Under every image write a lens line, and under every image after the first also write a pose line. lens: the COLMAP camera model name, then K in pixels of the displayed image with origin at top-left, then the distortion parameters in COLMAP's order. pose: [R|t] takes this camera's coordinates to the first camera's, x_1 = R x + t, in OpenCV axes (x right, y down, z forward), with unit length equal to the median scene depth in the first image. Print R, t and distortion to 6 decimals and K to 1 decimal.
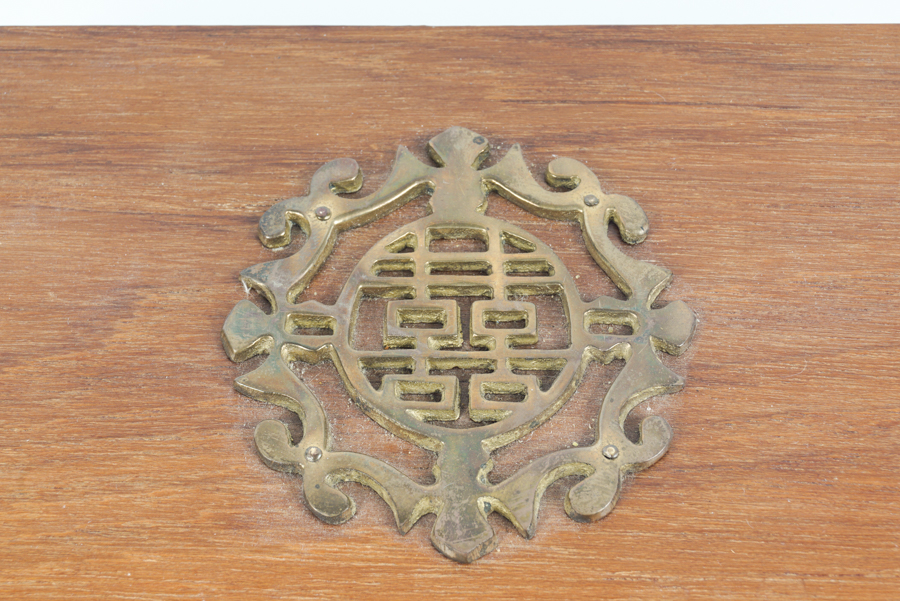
lens RADIAL K [[1711.1, 0, 448.0], [0, 1711.1, 302.2], [0, 0, 1]] dist [-0.031250, 0.000000]
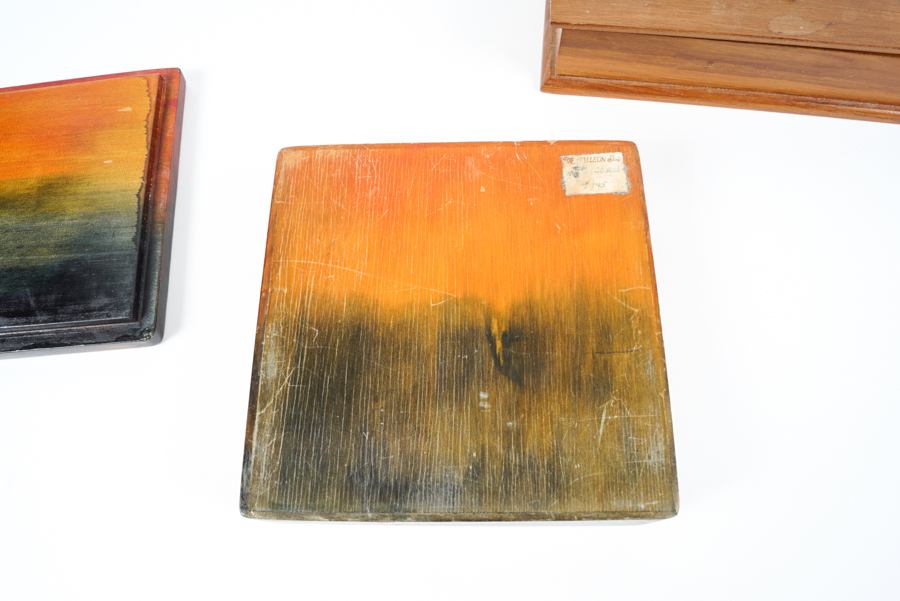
lens RADIAL K [[677.8, 0, 446.2], [0, 677.8, 301.5], [0, 0, 1]] dist [-0.109608, 0.031092]
pose [[0.994570, 0.074966, -0.072179, -0.490846], [-0.065770, 0.990313, 0.122289, 0.582249], [0.080648, -0.116878, 0.989866, -0.340116]]
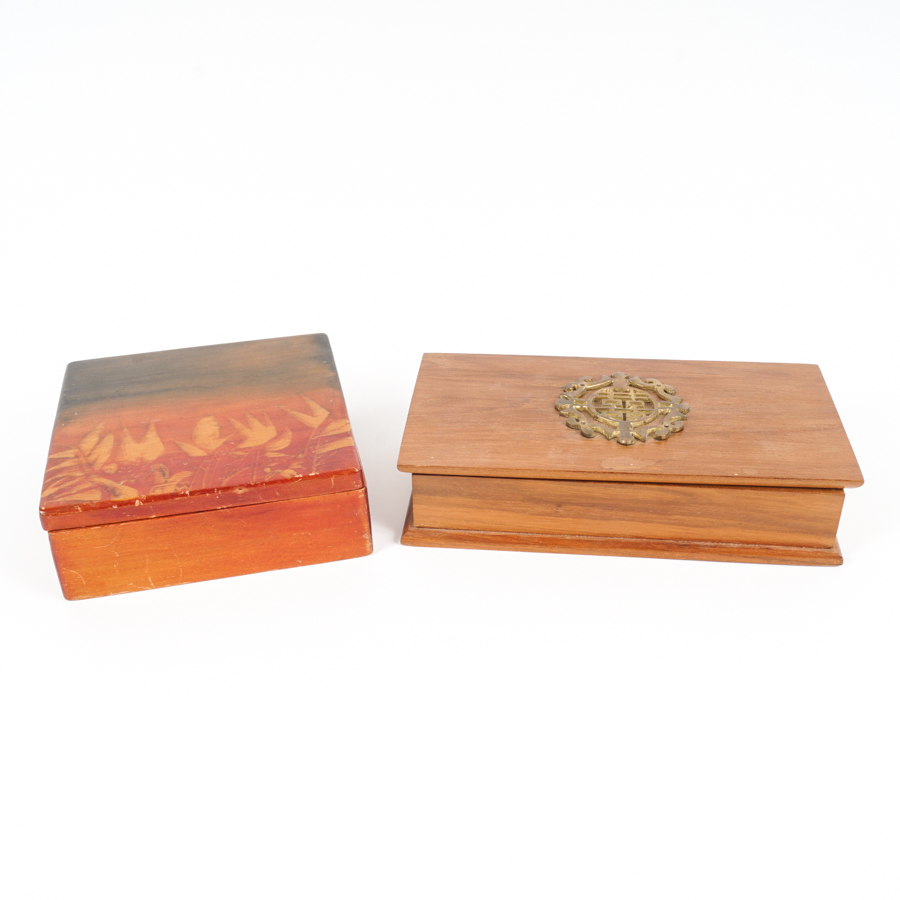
lens RADIAL K [[1067.6, 0, 452.4], [0, 1067.6, 453.3], [0, 0, 1]] dist [-0.112237, 0.000000]
pose [[0.995443, 0.033139, -0.089419, -0.142511], [-0.072002, 0.876002, -0.476902, 1.170073], [0.062527, 0.481167, 0.874396, -0.895391]]
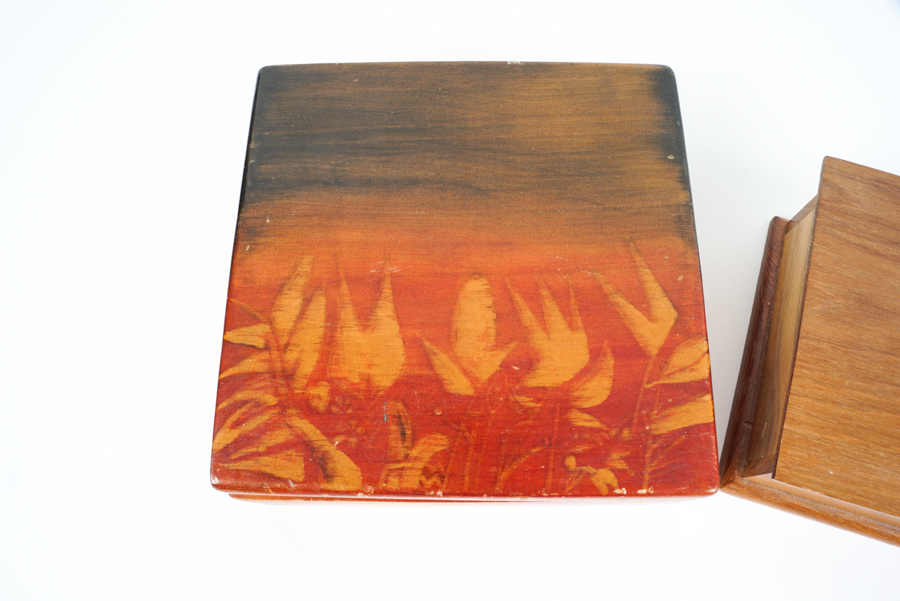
lens RADIAL K [[677.8, 0, 447.4], [0, 677.8, 300.0], [0, 0, 1]] dist [-0.109608, 0.031092]
pose [[0.950700, 0.286013, -0.119861, -0.764607], [-0.260838, 0.946546, 0.189773, -0.021740], [0.167732, -0.149153, 0.974484, 0.102803]]
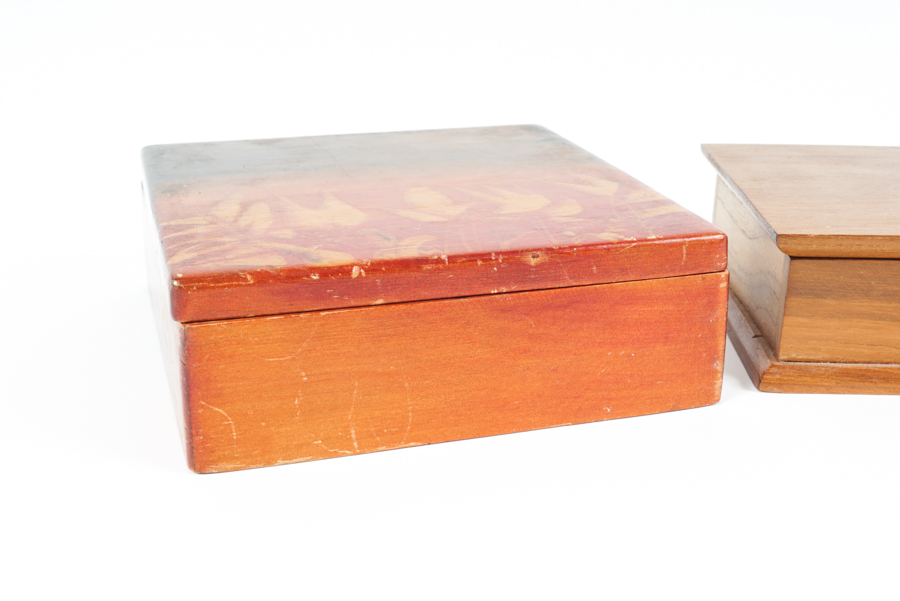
lens RADIAL K [[1202.8, 0, 451.7], [0, 1202.8, 302.0], [0, 0, 1]] dist [-0.032697, 0.000000]
pose [[0.999928, 0.010943, -0.005019, -0.787415], [-0.011505, 0.745818, -0.666050, 1.183355], [-0.003545, 0.666060, 0.745890, -0.062288]]
